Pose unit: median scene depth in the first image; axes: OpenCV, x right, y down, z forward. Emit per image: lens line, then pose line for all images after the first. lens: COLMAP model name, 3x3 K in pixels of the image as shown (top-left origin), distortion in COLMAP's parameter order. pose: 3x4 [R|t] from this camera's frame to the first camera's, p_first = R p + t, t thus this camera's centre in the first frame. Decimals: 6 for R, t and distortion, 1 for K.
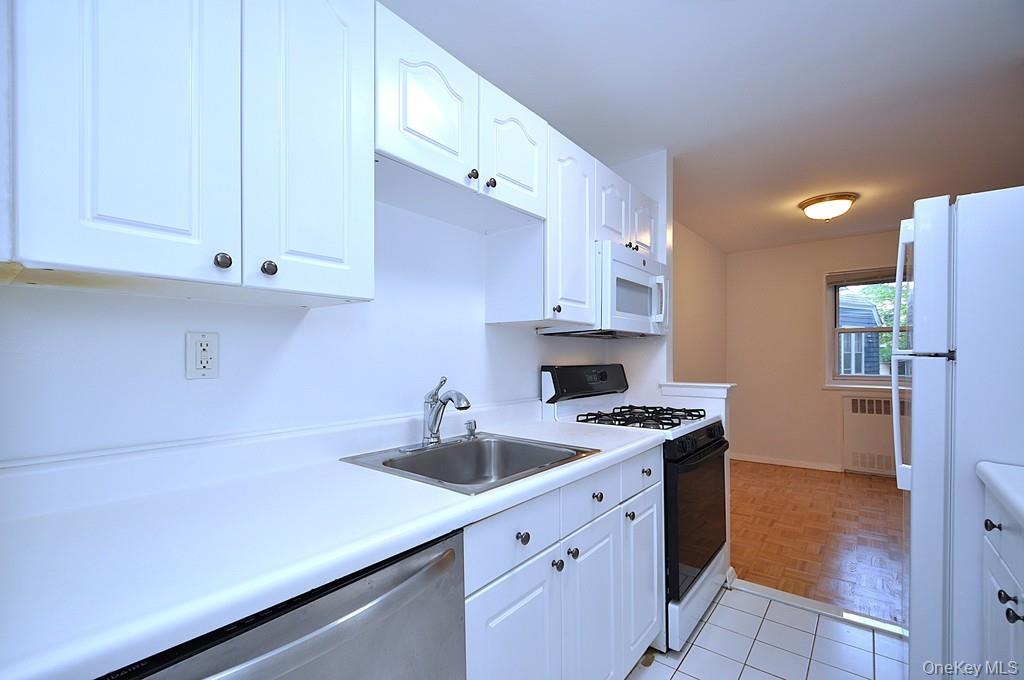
lens RADIAL K [[440.0, 0, 511.6], [0, 440.0, 356.0], [0, 0, 1]] dist [0.000797, -0.000224]
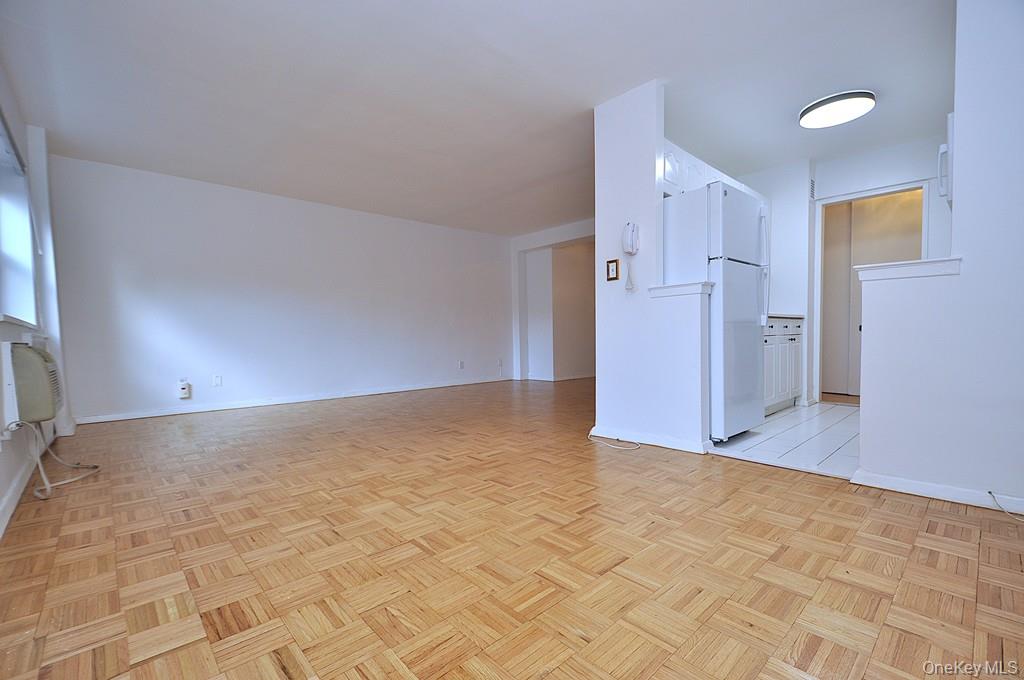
lens RADIAL K [[444.6, 0, 512.0], [0, 444.6, 354.9], [0, 0, 1]] dist [-0.000583, -0.000801]
pose [[-0.989216, 0.009608, 0.146151, 1.011110], [0.016434, 0.998826, 0.045570, 0.176749], [-0.145542, 0.047480, -0.988212, 1.891181]]
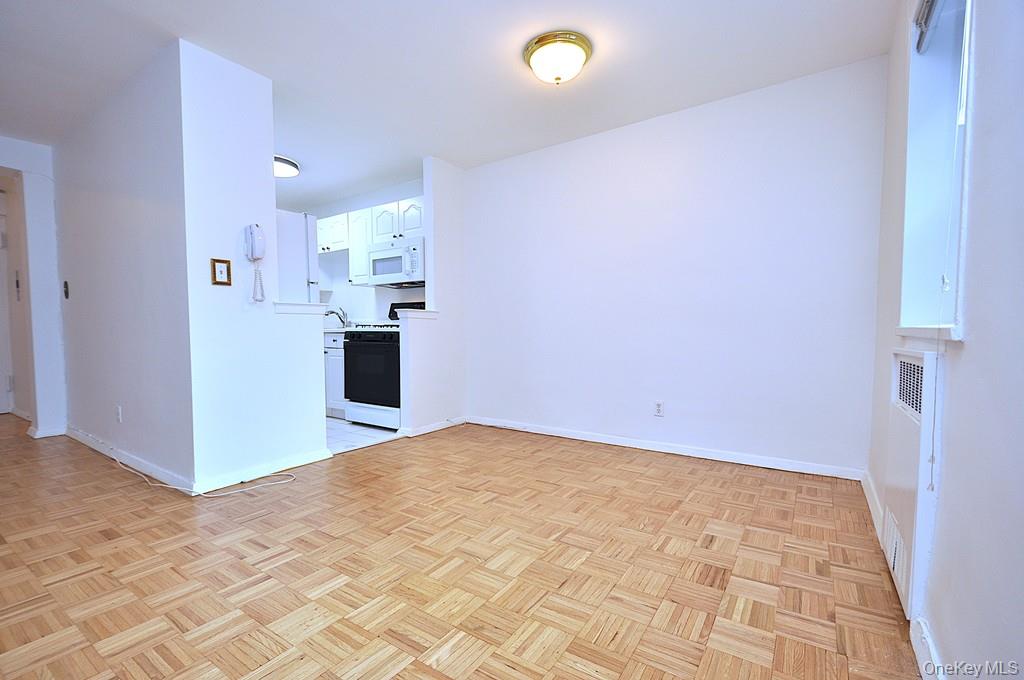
lens RADIAL K [[450.2, 0, 509.0], [0, 450.2, 356.4], [0, 0, 1]] dist [0.000781, -0.000533]
pose [[0.080904, 0.054817, -0.995213, 1.967935], [-0.000313, 0.998488, 0.054972, 0.130413], [0.996722, -0.004136, 0.080799, 1.150121]]
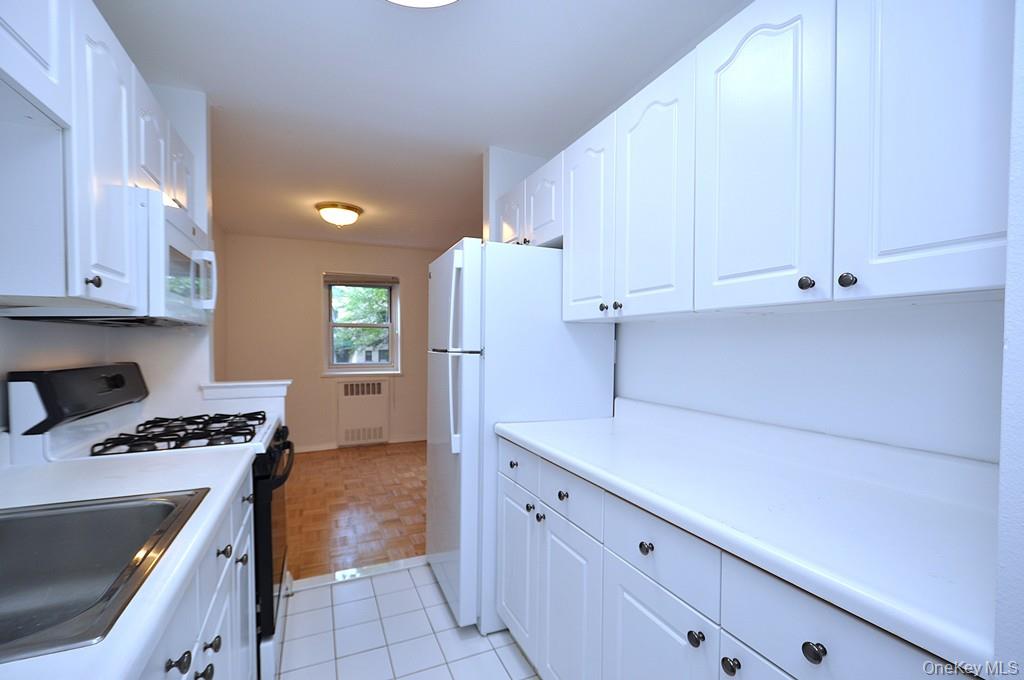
lens RADIAL K [[446.8, 0, 508.9], [0, 446.8, 356.2], [0, 0, 1]] dist [0.000712, -0.000890]
pose [[0.463672, -0.020526, 0.885769, -0.119471], [-0.003662, 0.999679, 0.025083, -0.012841], [-0.885999, -0.014874, 0.463448, 0.124035]]
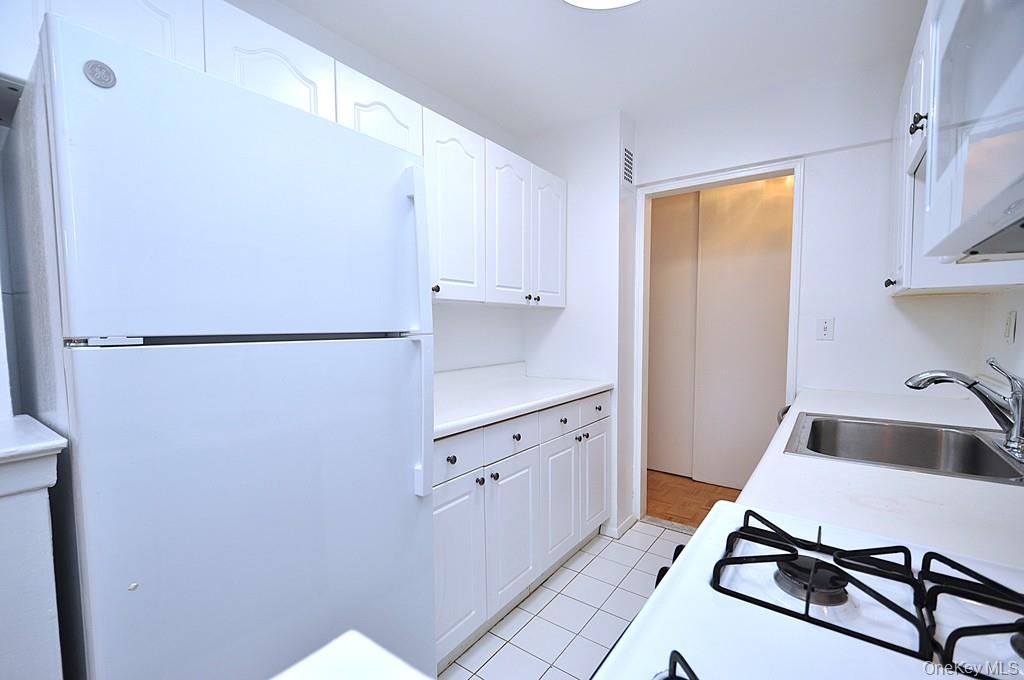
lens RADIAL K [[446.8, 0, 508.9], [0, 446.8, 356.2], [0, 0, 1]] dist [0.000712, -0.000890]
pose [[-0.999101, 0.008387, -0.041557, 0.411060], [0.005504, 0.997601, 0.069002, -0.014114], [0.042036, 0.068711, -0.996751, 0.997465]]
